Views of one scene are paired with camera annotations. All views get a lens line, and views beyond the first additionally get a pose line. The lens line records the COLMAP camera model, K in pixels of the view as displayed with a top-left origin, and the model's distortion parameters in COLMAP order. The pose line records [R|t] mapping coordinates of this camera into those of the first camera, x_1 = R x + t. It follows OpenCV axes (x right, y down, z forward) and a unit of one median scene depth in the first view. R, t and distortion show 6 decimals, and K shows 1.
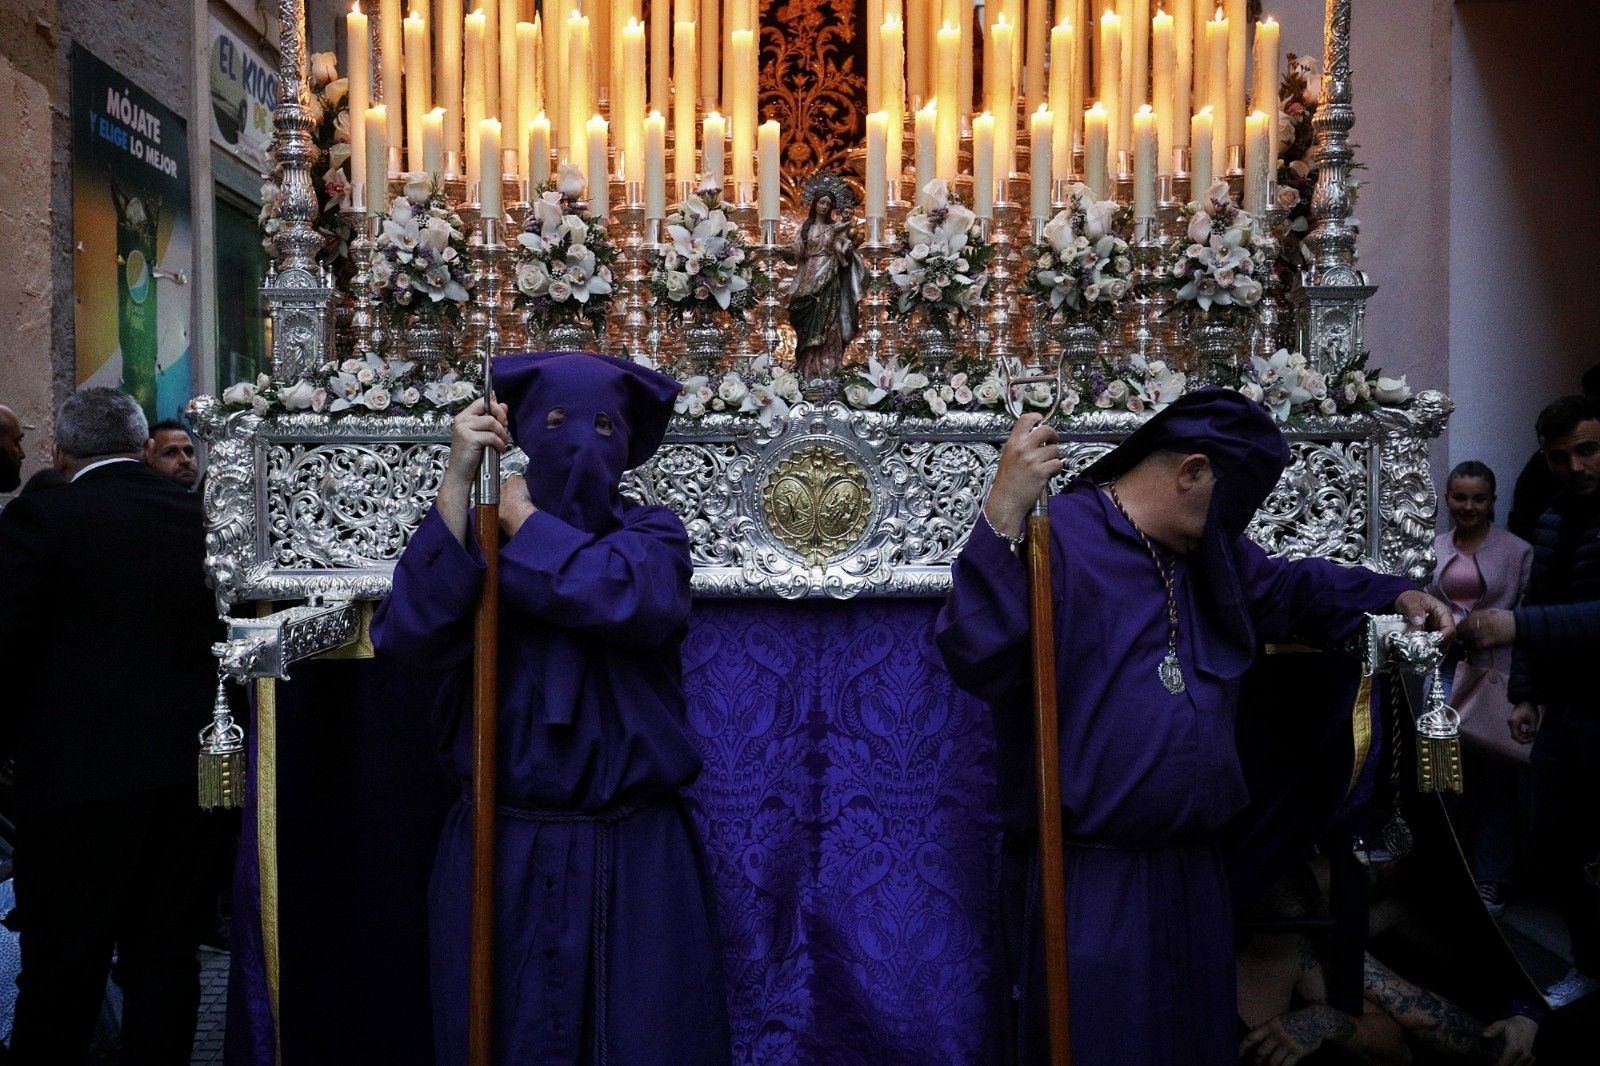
lens RADIAL K [[1605.3, 0, 798.4], [0, 1605.3, 535.2], [0, 0, 1]] dist [0.056356, 0.000000]
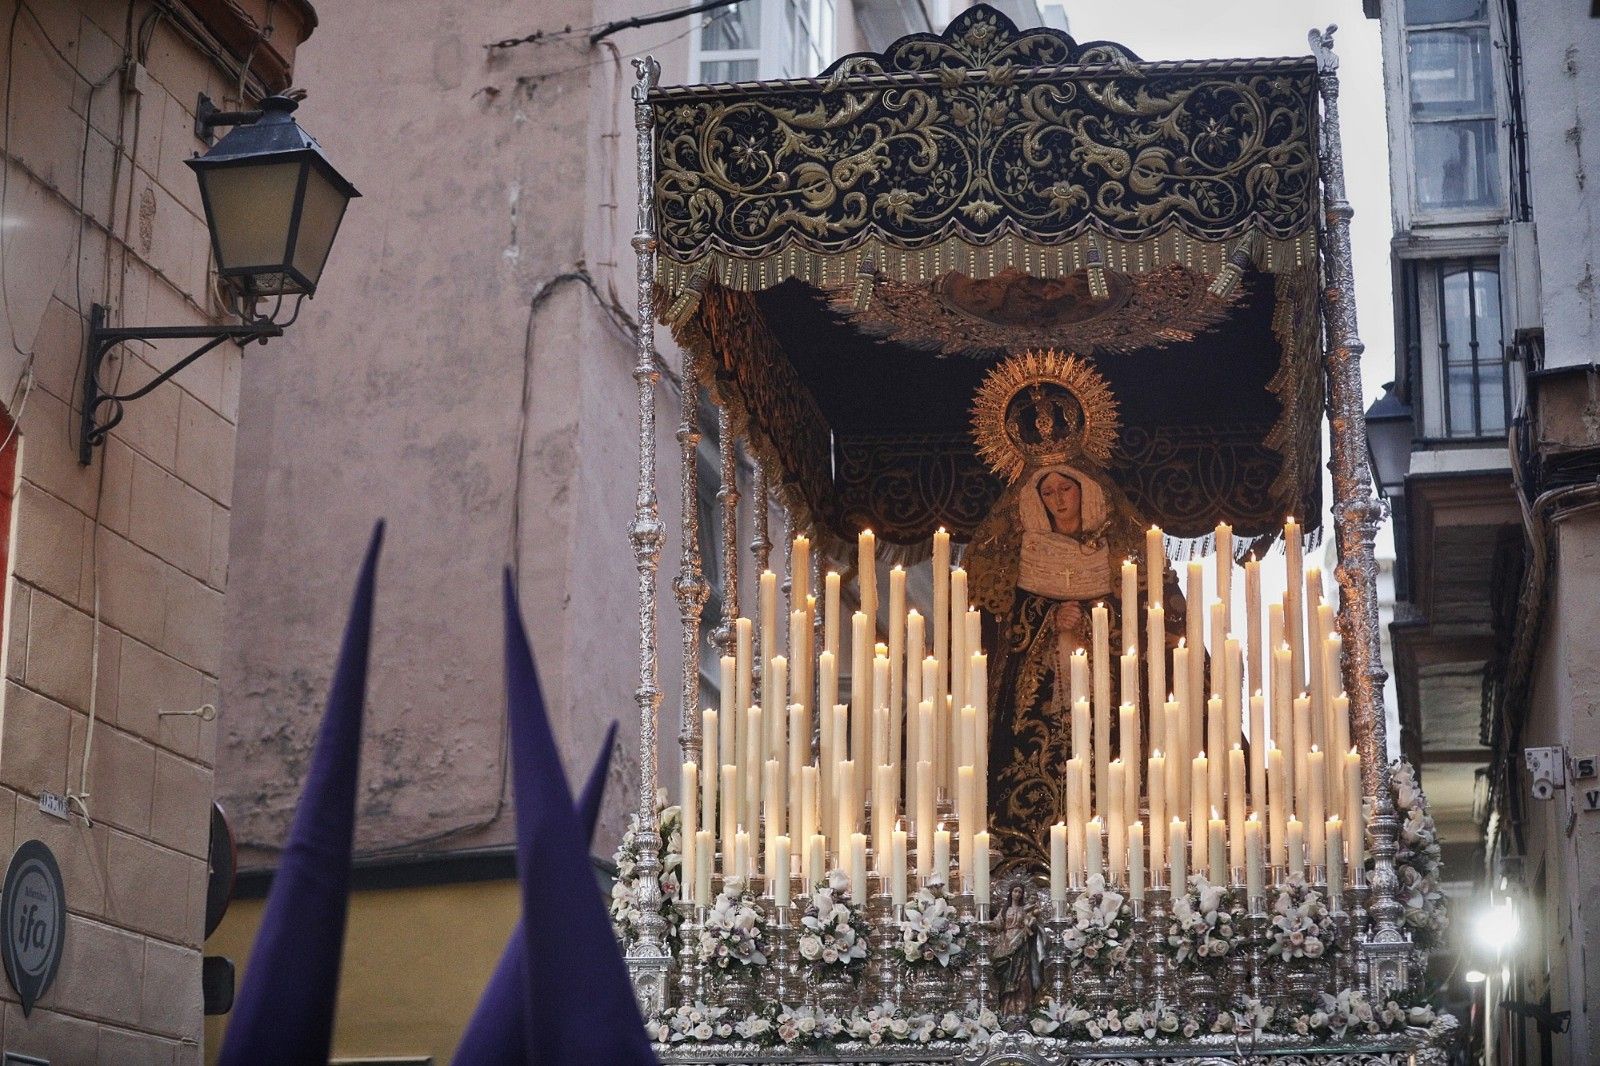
lens RADIAL K [[3093.5, 0, 800.5], [0, 3093.5, 533.6], [0, 0, 1]] dist [-0.217854, 0.000000]
pose [[0.986542, -0.035417, -0.159625, 0.273208], [-0.014091, 0.954210, -0.298805, 0.305102], [0.162898, 0.297033, 0.940870, -1.672689]]
